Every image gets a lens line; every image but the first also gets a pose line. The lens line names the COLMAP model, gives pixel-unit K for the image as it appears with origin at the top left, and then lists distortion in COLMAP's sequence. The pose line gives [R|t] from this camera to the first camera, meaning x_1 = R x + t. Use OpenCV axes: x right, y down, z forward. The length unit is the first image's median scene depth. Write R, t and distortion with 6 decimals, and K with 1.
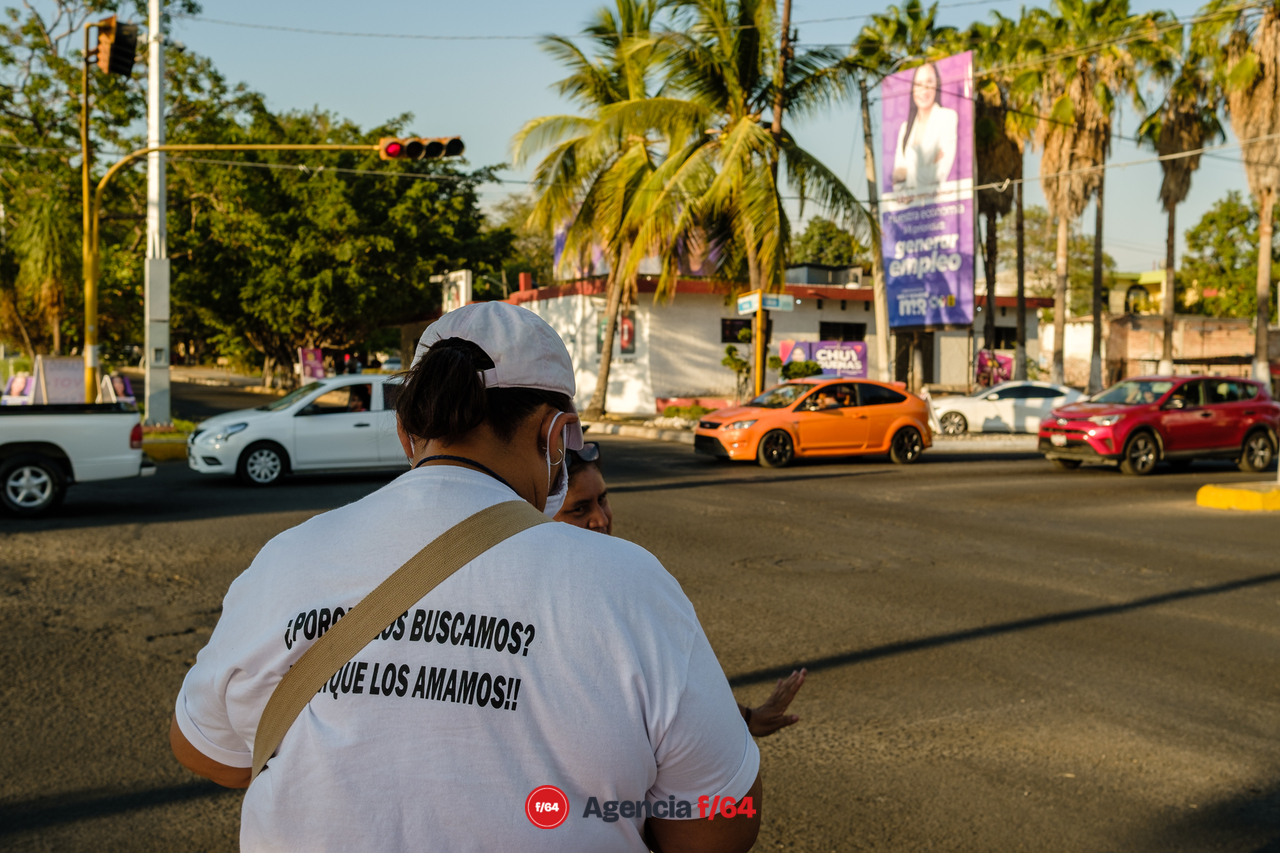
lens RADIAL K [[1029.7, 0, 640.0], [0, 1029.7, 426.5], [0, 0, 1]] dist [0.000022, 0.000922]
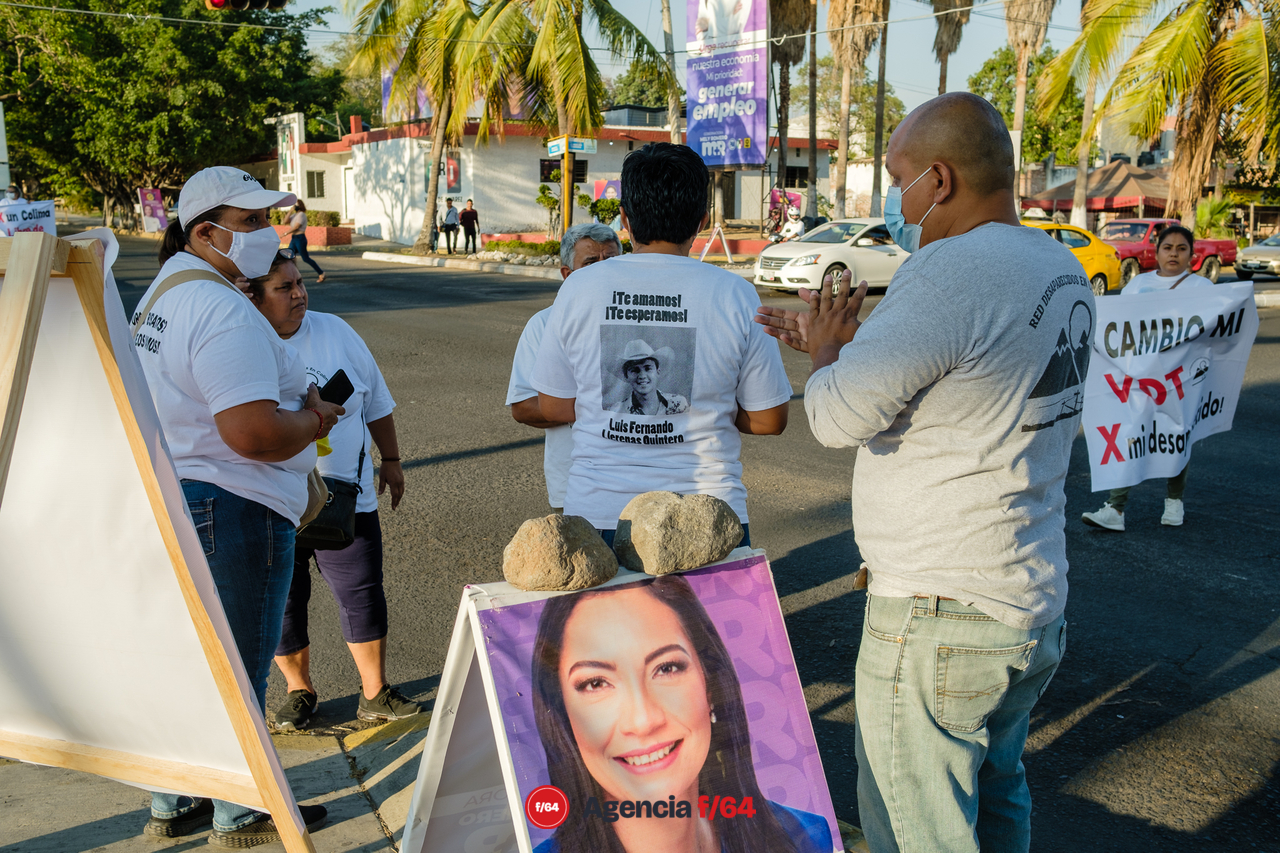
lens RADIAL K [[1104.9, 0, 640.0], [0, 1104.9, 426.5], [0, 0, 1]] dist [-0.069489, 0.169250]
pose [[0.993994, -0.025846, 0.106343, 0.052762], [0.010581, 0.989856, 0.141682, 0.010986], [-0.108926, -0.139706, 0.984184, -0.193893]]
